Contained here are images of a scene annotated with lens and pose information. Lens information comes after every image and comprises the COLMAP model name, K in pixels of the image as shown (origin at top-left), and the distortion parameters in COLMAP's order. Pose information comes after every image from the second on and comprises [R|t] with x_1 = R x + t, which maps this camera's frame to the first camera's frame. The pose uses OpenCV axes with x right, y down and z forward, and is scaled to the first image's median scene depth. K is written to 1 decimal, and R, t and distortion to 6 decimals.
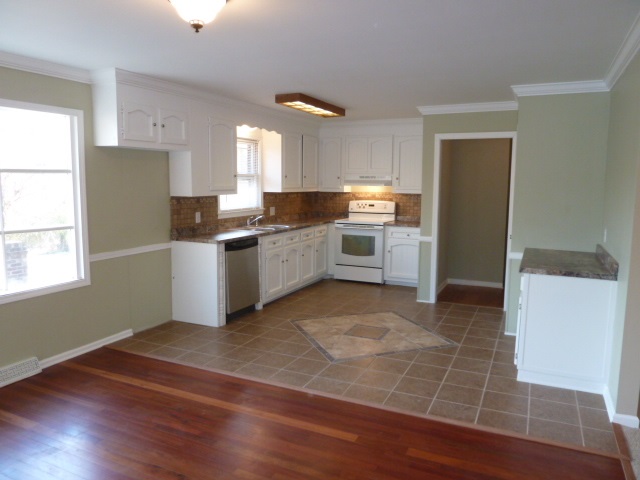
lens RADIAL K [[483.7, 0, 321.3], [0, 483.7, 241.1], [0, 0, 1]] dist [-0.029786, 0.000115]
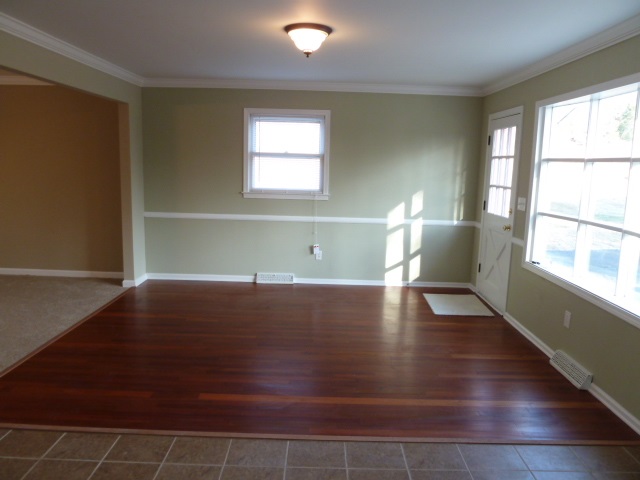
lens RADIAL K [[483.7, 0, 322.7], [0, 483.7, 237.7], [0, 0, 1]] dist [-0.029786, 0.000115]
pose [[-0.908241, 0.032488, -0.417185, 0.214930], [-0.089850, 0.958586, 0.270258, -0.202517], [0.408688, 0.282944, -0.867708, 1.604480]]
